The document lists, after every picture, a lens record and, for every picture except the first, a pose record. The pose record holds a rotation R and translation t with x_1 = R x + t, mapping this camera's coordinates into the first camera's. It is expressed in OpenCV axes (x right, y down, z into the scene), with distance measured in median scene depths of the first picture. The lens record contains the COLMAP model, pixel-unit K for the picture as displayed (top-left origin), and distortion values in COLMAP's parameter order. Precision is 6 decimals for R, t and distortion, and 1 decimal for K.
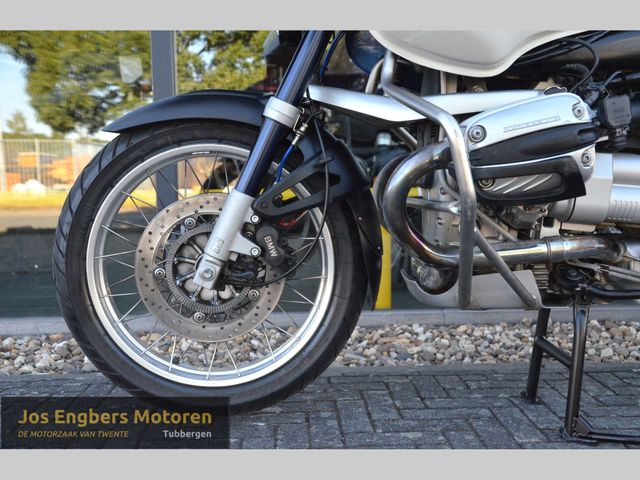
lens RADIAL K [[701.6, 0, 343.8], [0, 701.6, 245.6], [0, 0, 1]] dist [-0.005961, 0.159053]
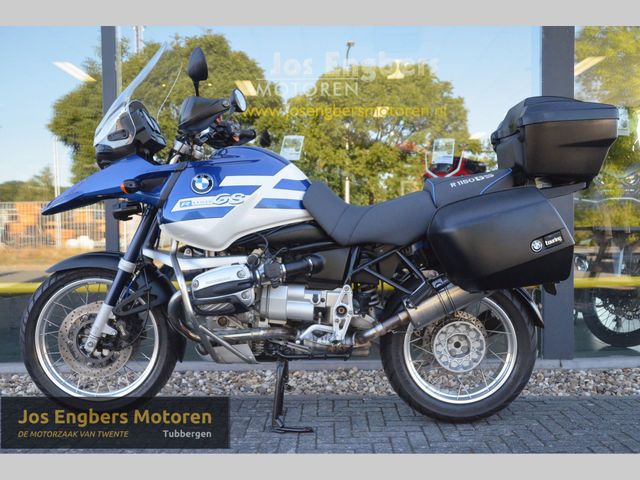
lens RADIAL K [[666.4, 0, 321.7], [0, 666.4, 248.8], [0, 0, 1]] dist [-0.074603, 0.269063]
pose [[0.997165, 0.000499, -0.075248, 0.614810], [-0.005455, 0.997827, -0.065669, -0.111435], [0.075051, 0.065894, 0.995000, -0.877544]]
